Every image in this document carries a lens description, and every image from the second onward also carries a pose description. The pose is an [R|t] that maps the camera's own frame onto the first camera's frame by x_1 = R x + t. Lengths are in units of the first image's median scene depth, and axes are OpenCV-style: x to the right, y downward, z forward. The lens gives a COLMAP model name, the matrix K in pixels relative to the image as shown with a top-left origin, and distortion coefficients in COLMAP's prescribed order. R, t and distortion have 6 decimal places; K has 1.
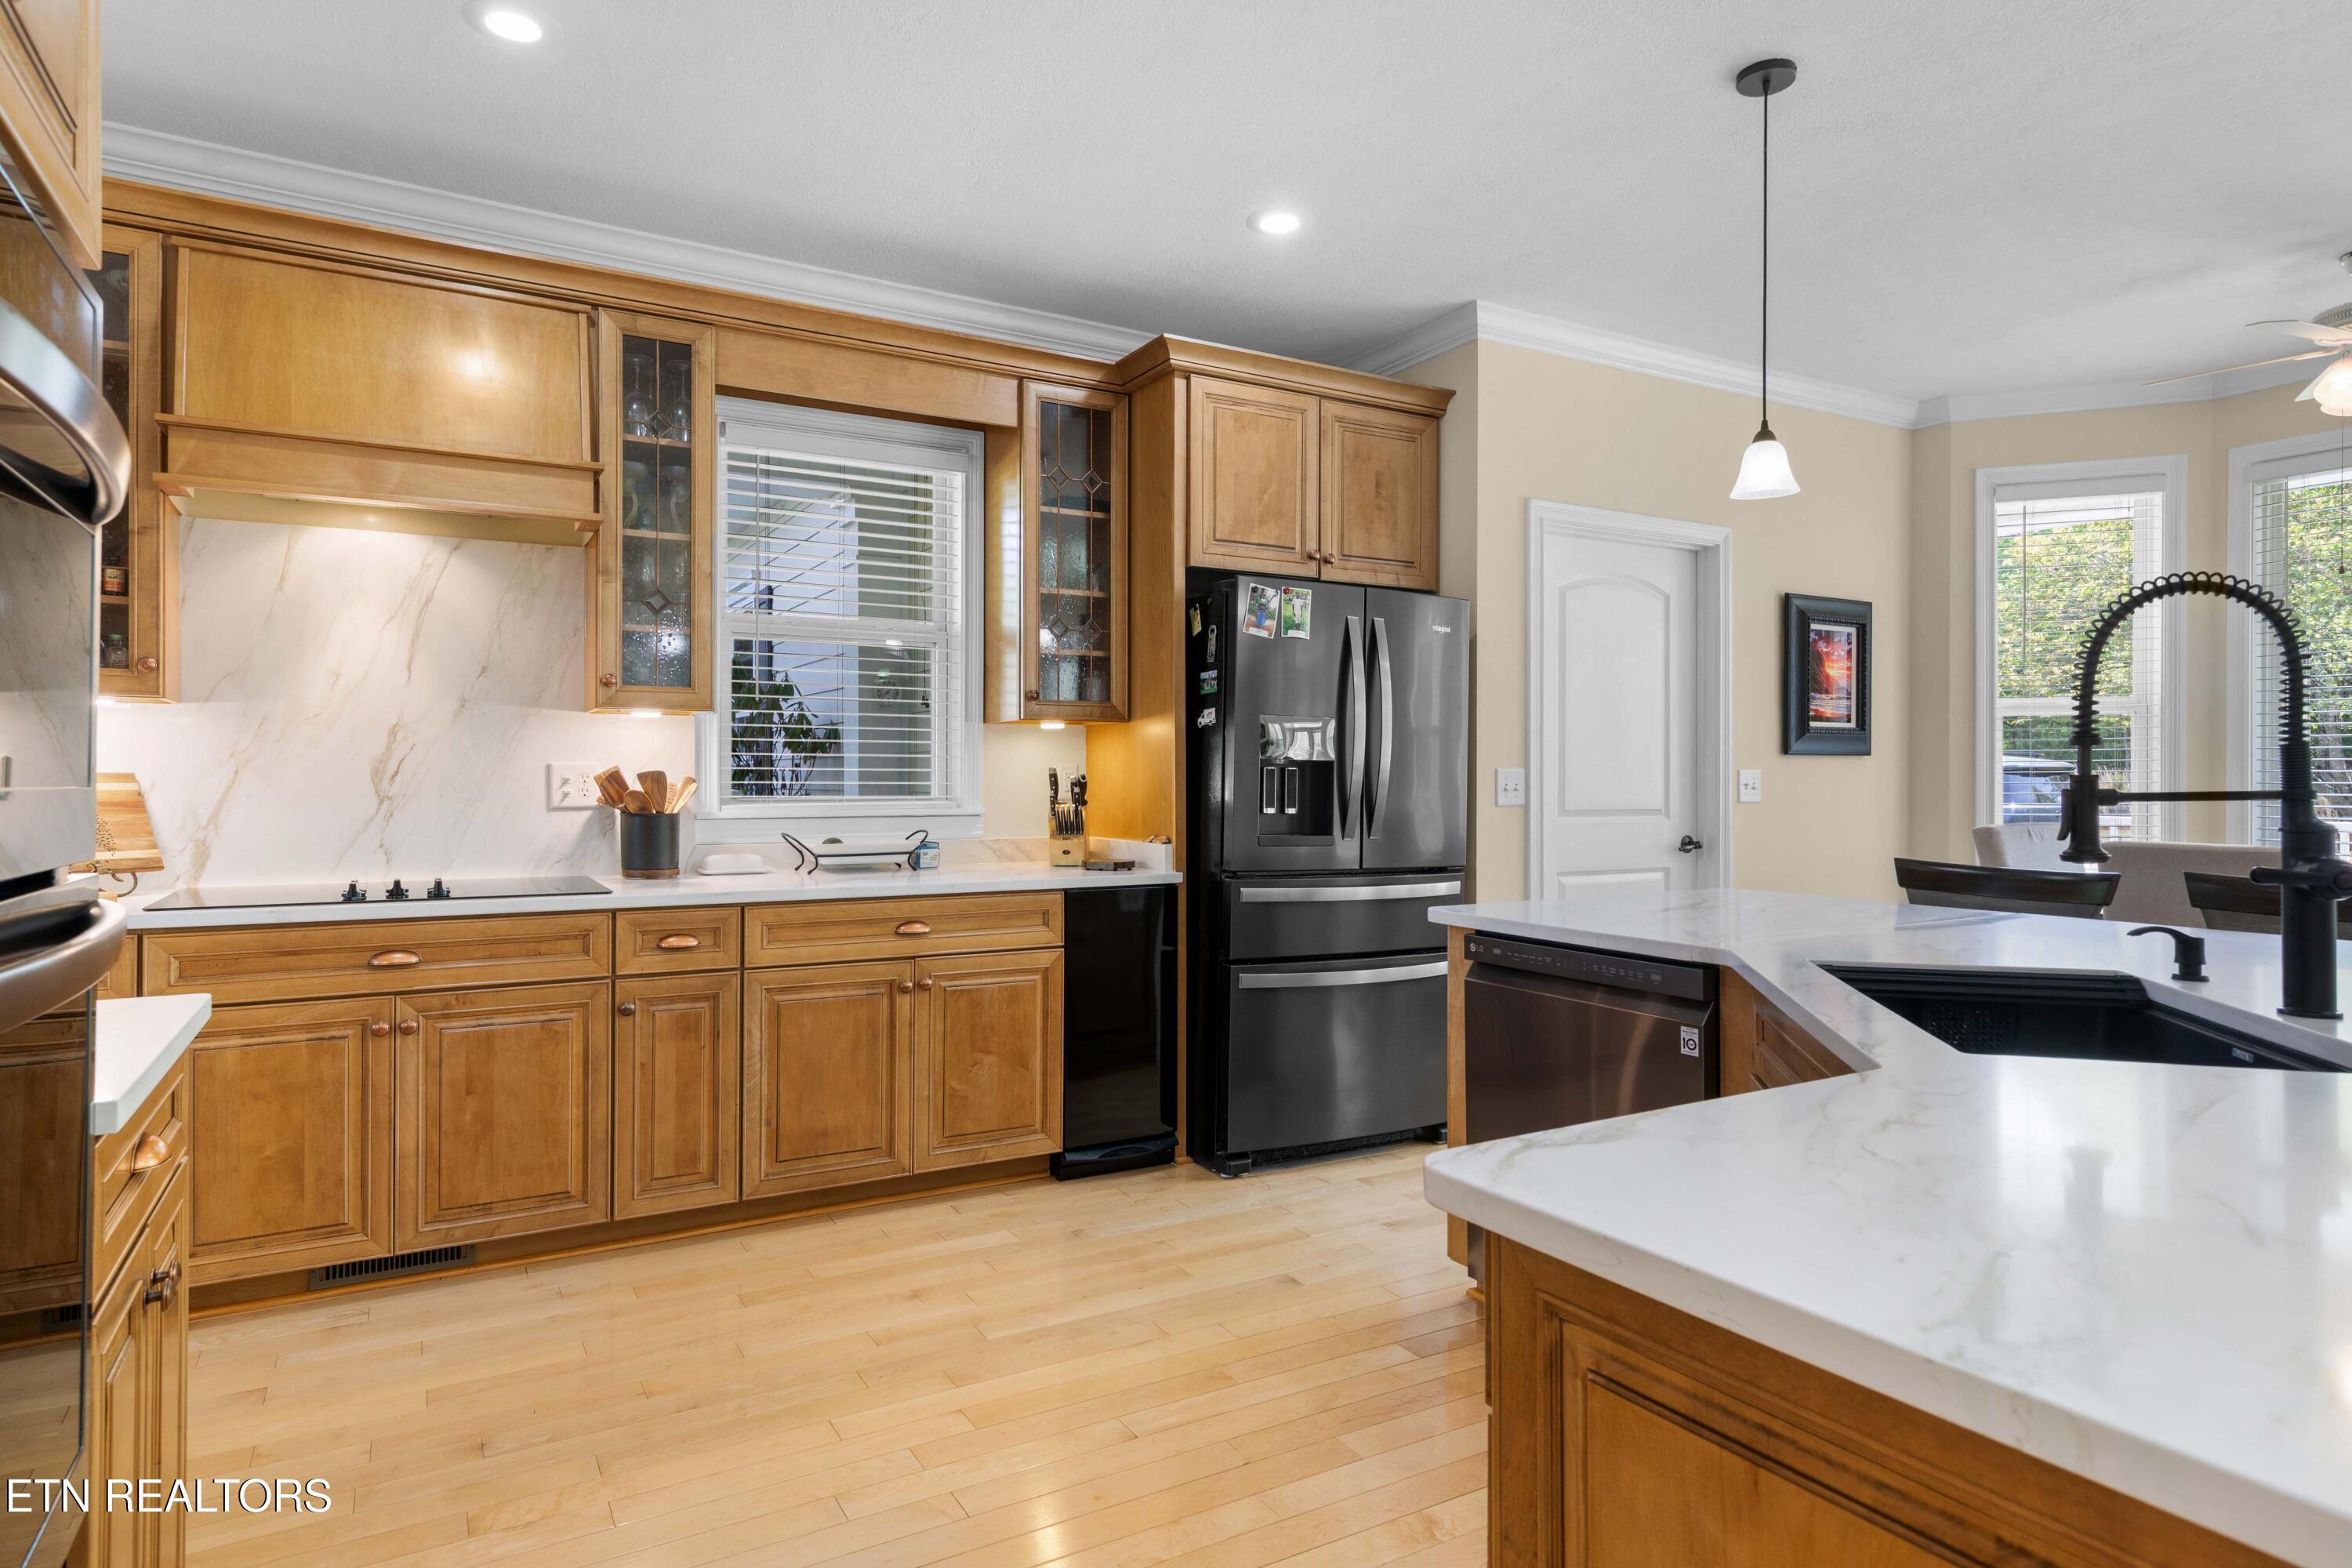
lens RADIAL K [[1315.8, 0, 1153.6], [0, 1315.8, 780.4], [0, 0, 1]] dist [0.001745, 0.001431]
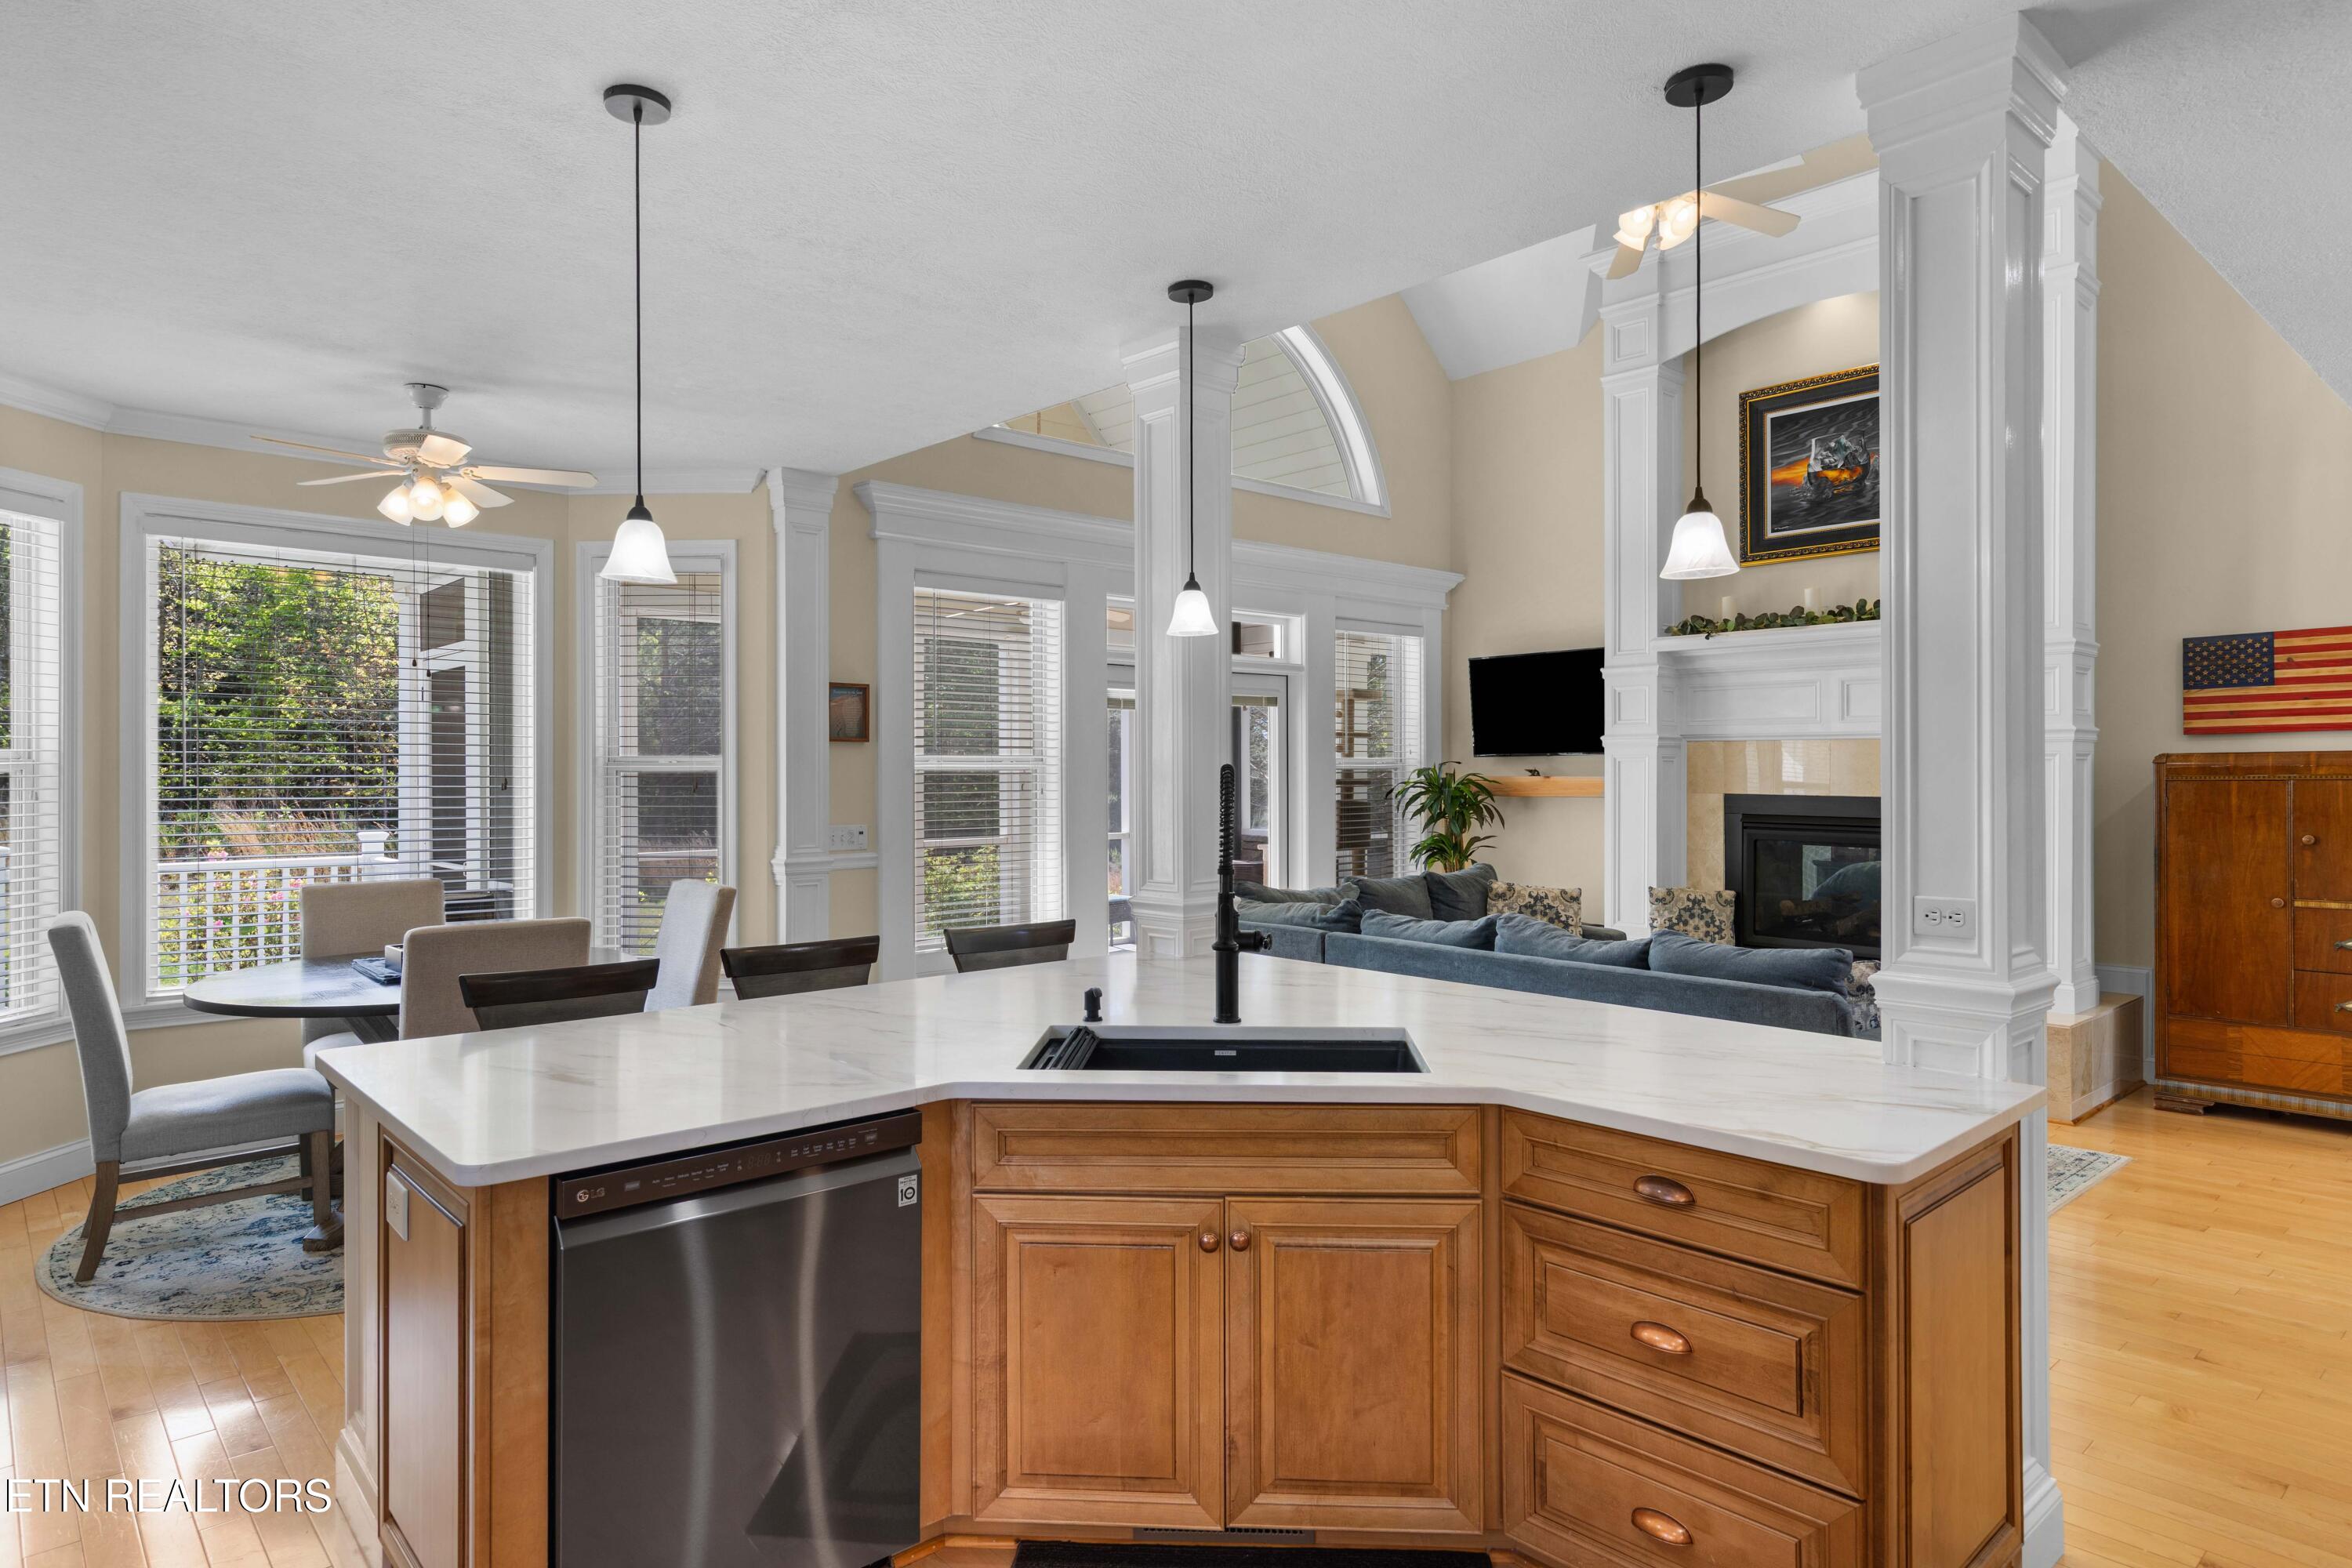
lens RADIAL K [[1331.2, 0, 1187.7], [0, 1331.2, 773.2], [0, 0, 1]] dist [0.005989, 0.001303]
pose [[-0.215859, 0.001939, 0.976423, -0.363996], [0.005686, 0.999984, -0.000729, -0.064096], [-0.976408, 0.005394, -0.215866, 0.635412]]
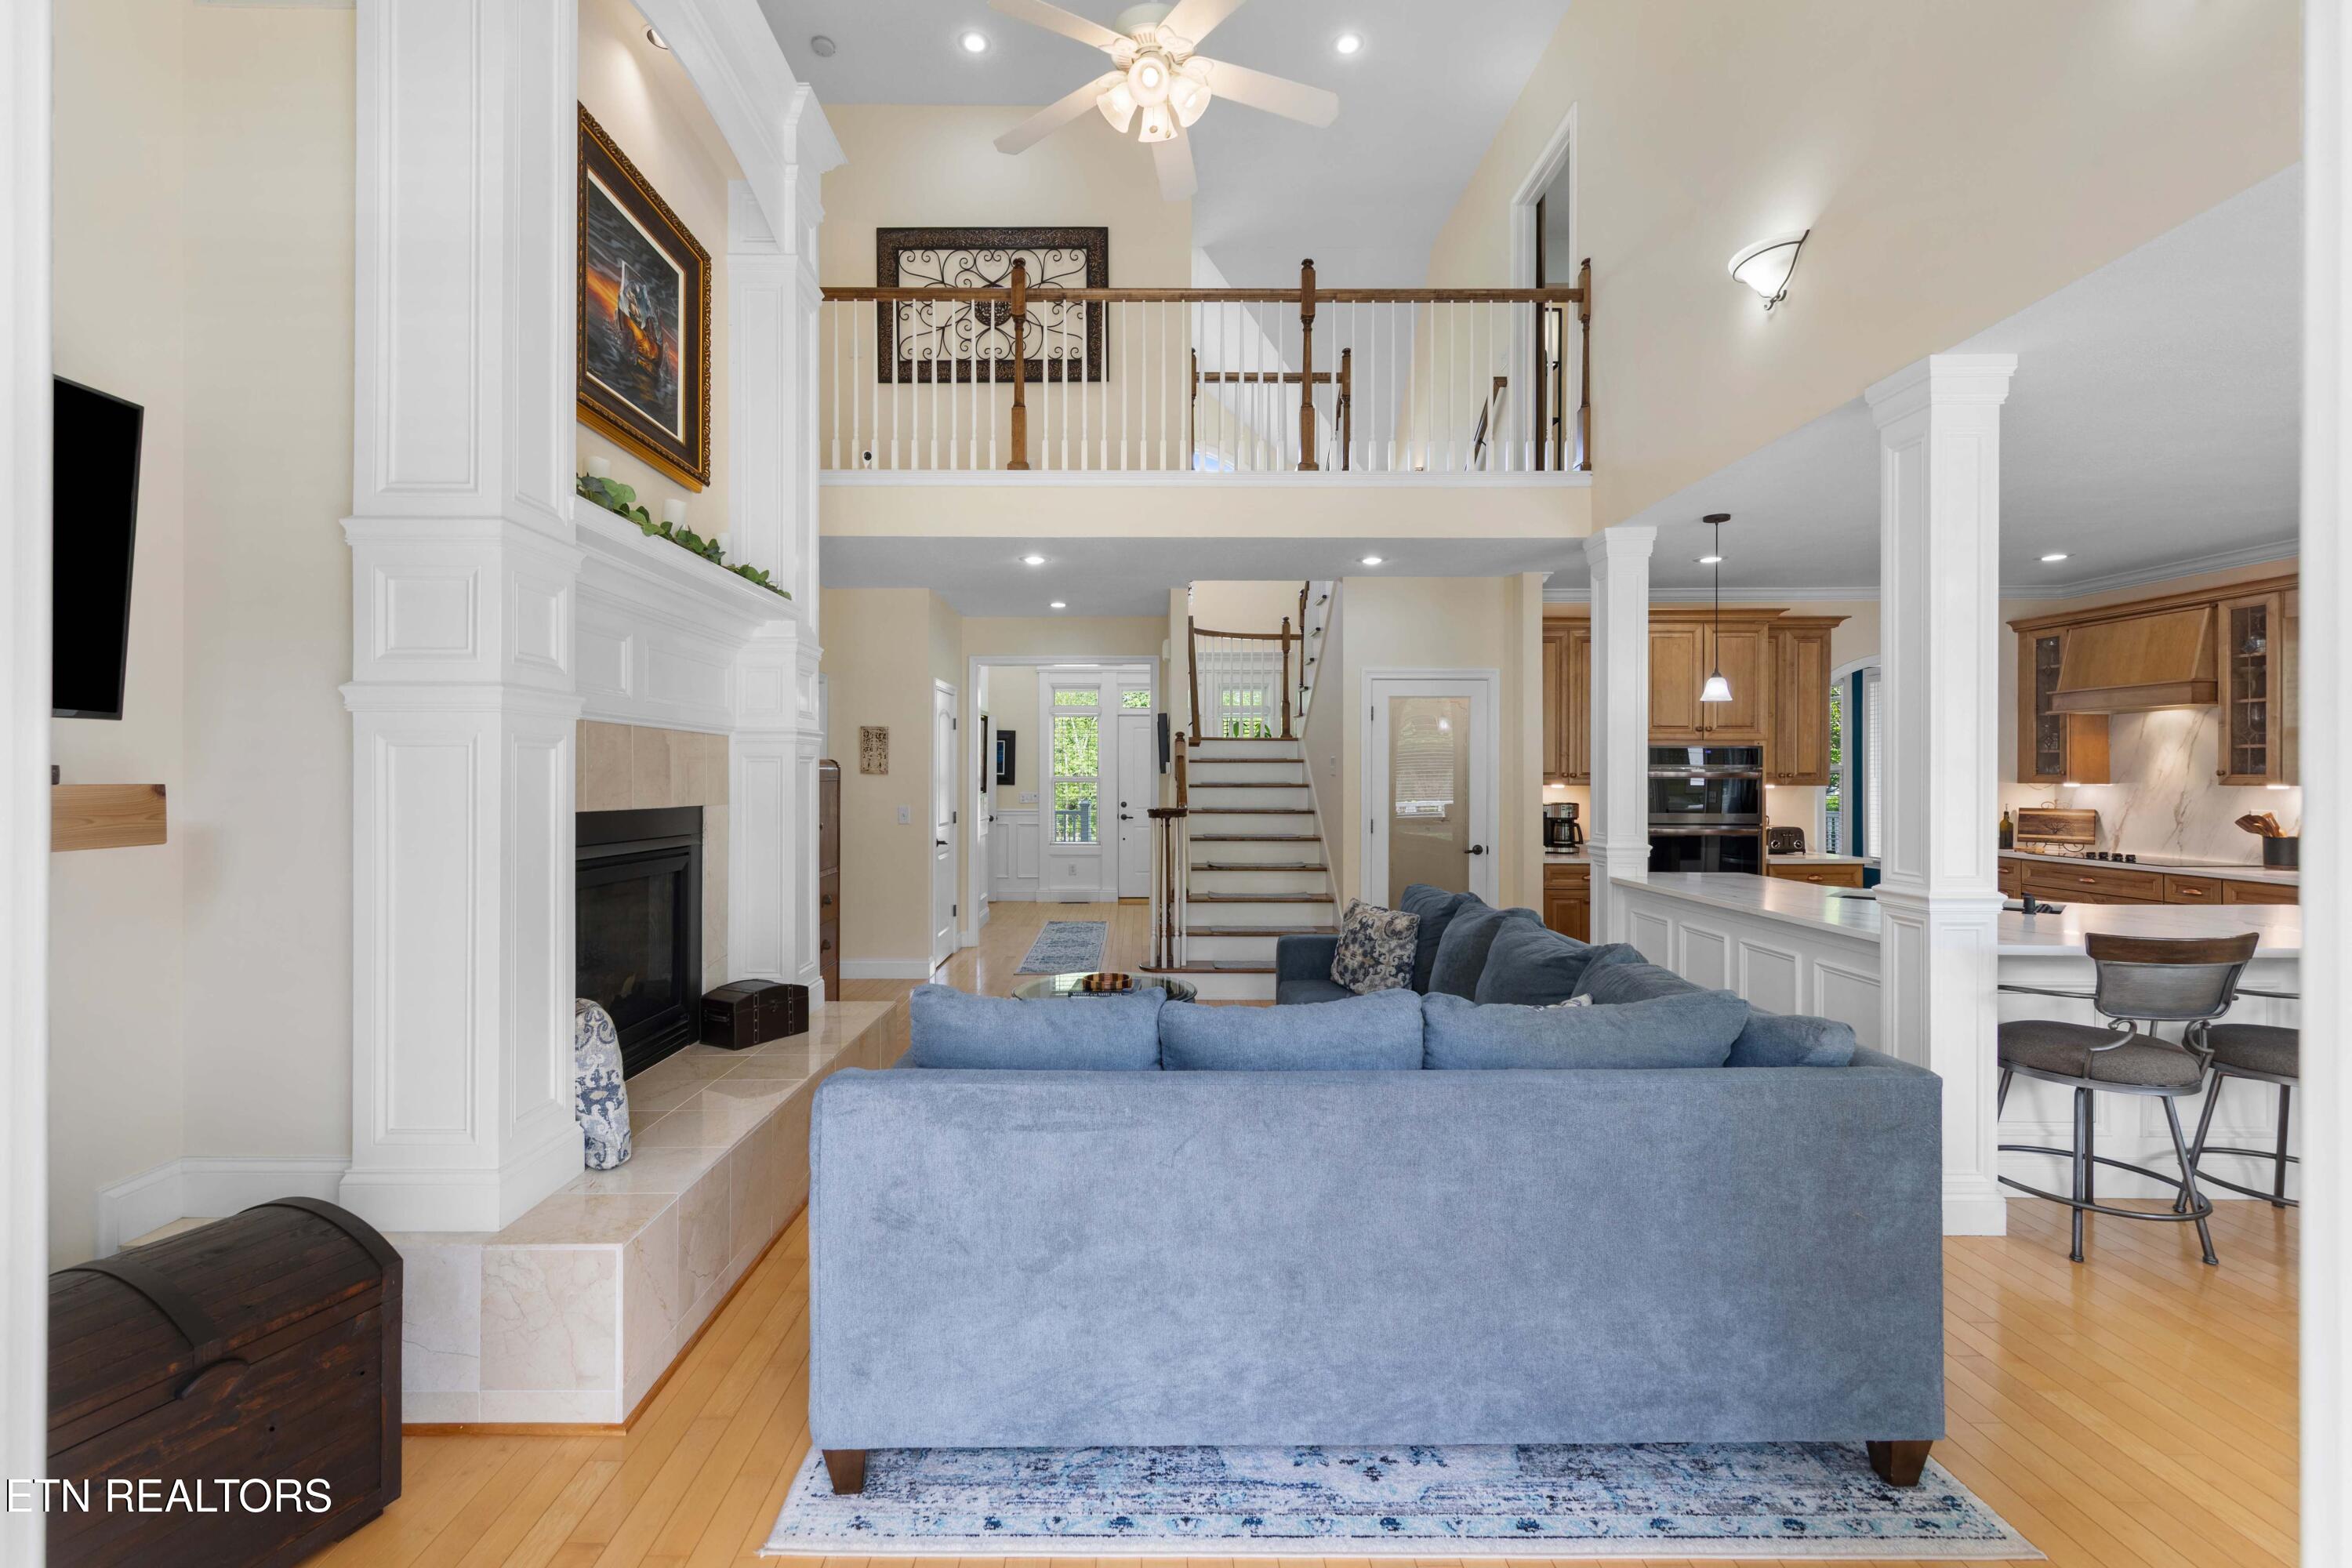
lens RADIAL K [[1002.1, 0, 1128.0], [0, 1002.1, 765.5], [0, 0, 1]] dist [0.010981, 0.000066]
pose [[-0.502672, -0.007475, -0.864445, 1.715802], [-0.002414, 0.999971, -0.007243, -0.063015], [0.864474, -0.001554, -0.502676, 0.254224]]
